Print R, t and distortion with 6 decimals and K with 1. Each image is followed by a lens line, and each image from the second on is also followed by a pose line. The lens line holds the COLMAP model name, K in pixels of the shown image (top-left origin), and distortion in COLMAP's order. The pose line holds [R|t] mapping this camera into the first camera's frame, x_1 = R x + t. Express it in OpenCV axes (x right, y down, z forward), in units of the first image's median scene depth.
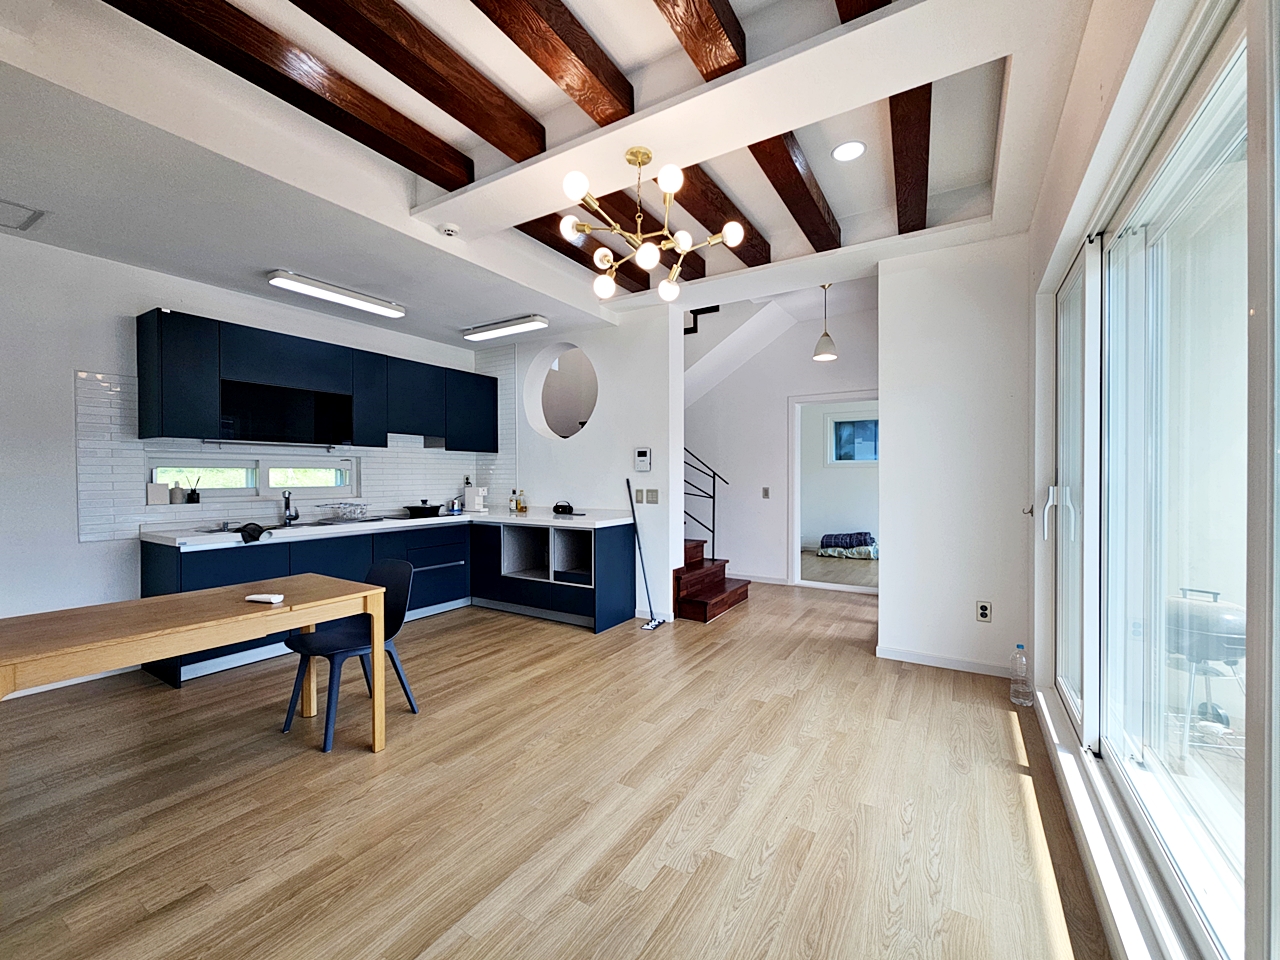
lens RADIAL K [[522.0, 0, 634.6], [0, 522.0, 481.6], [0, 0, 1]] dist [-0.006392, 0.002070]
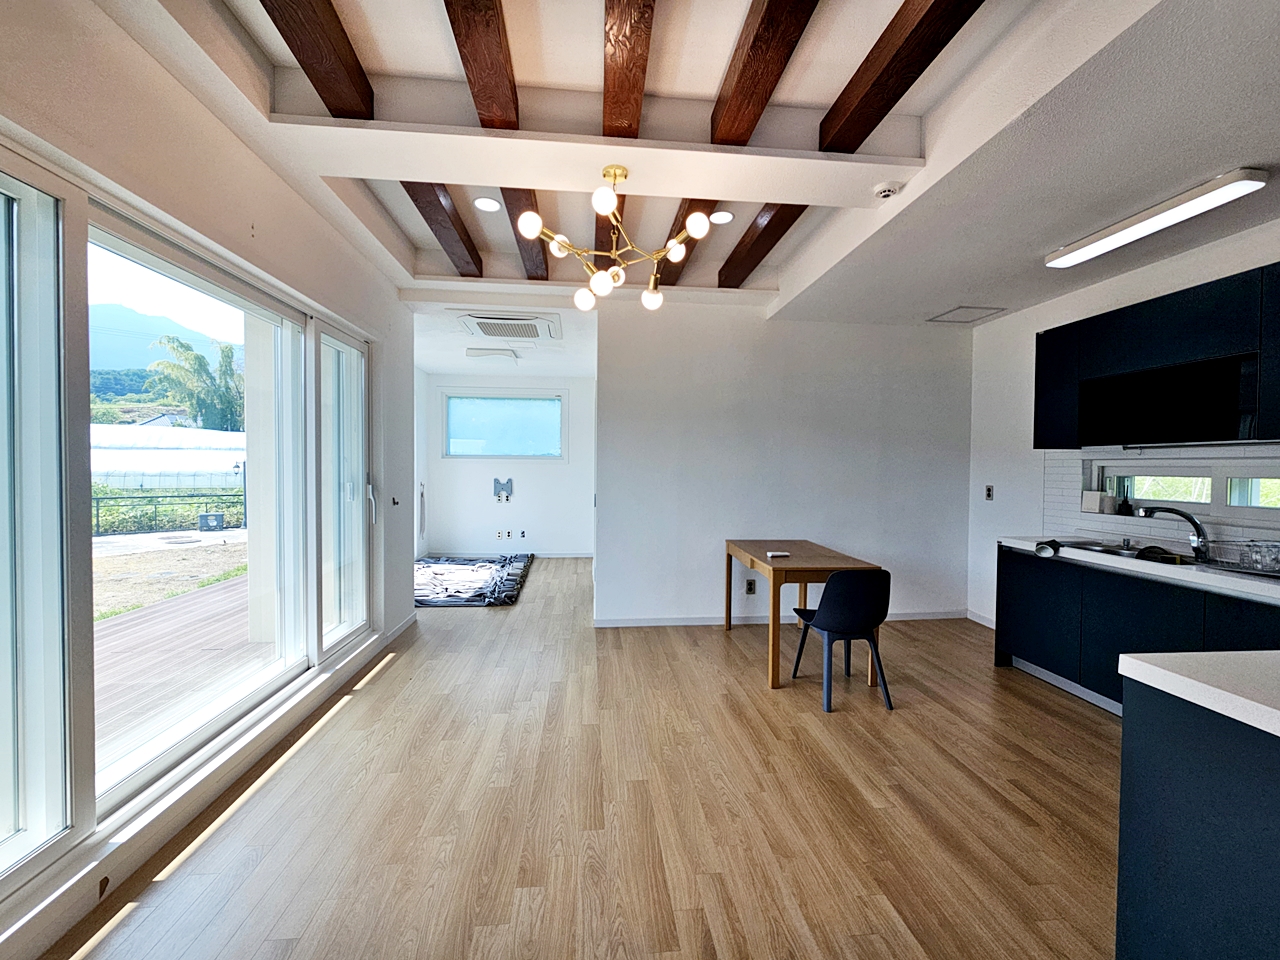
lens RADIAL K [[522.0, 0, 641.2], [0, 522.0, 480.6], [0, 0, 1]] dist [-0.006392, 0.002070]
pose [[-0.787227, 0.009684, -0.616587, 0.348425], [-0.017691, 0.999111, 0.038278, -0.035119], [0.616410, 0.041042, -0.786355, 1.069805]]
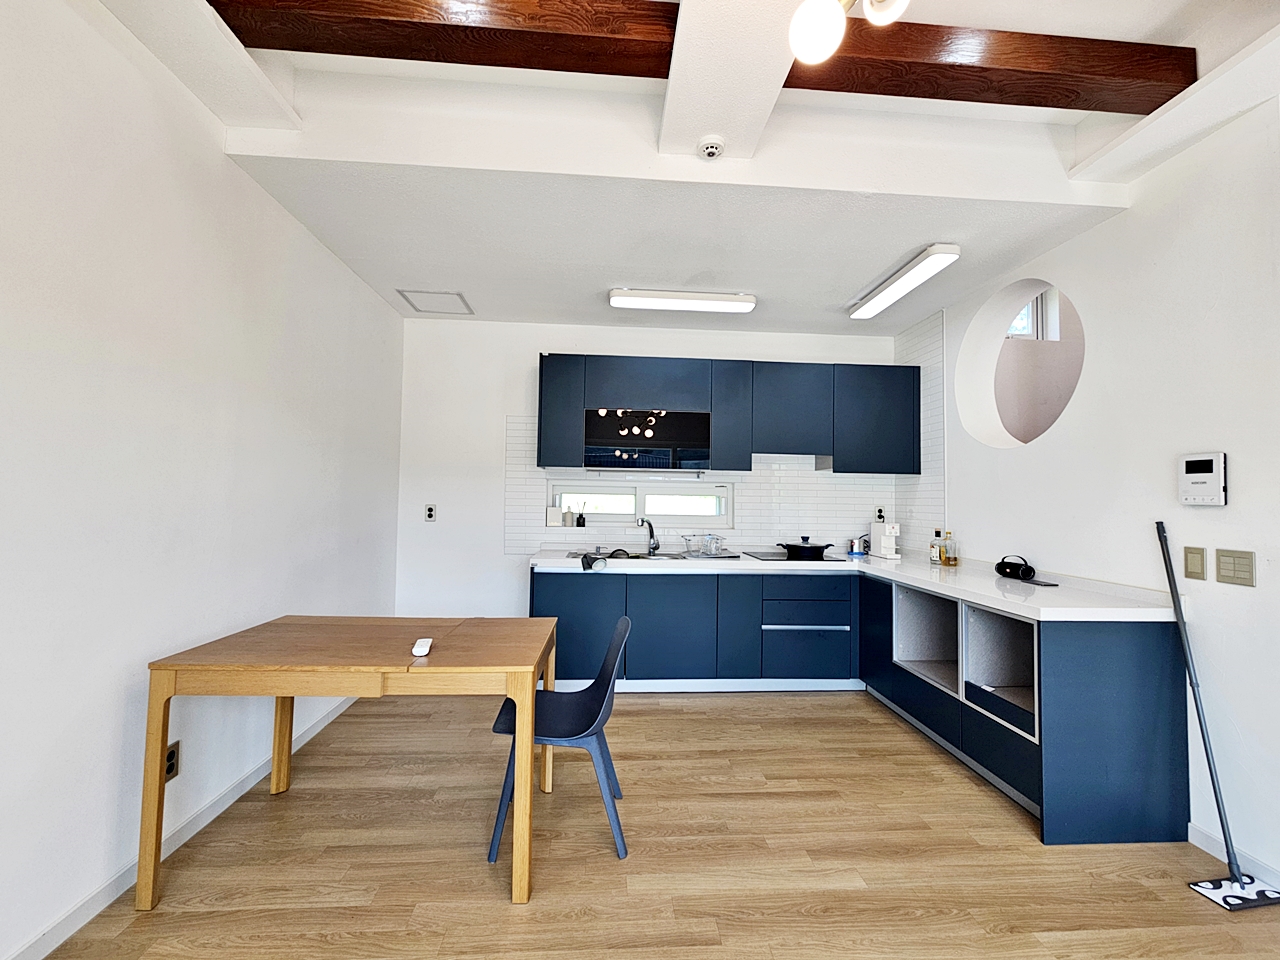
lens RADIAL K [[522.0, 0, 638.8], [0, 522.0, 480.2], [0, 0, 1]] dist [-0.006392, 0.002070]
pose [[0.586394, -0.018375, -0.809818, 0.100768], [-0.027691, 0.998704, -0.042712, -0.010906], [0.809553, 0.047471, 0.585125, 0.407483]]
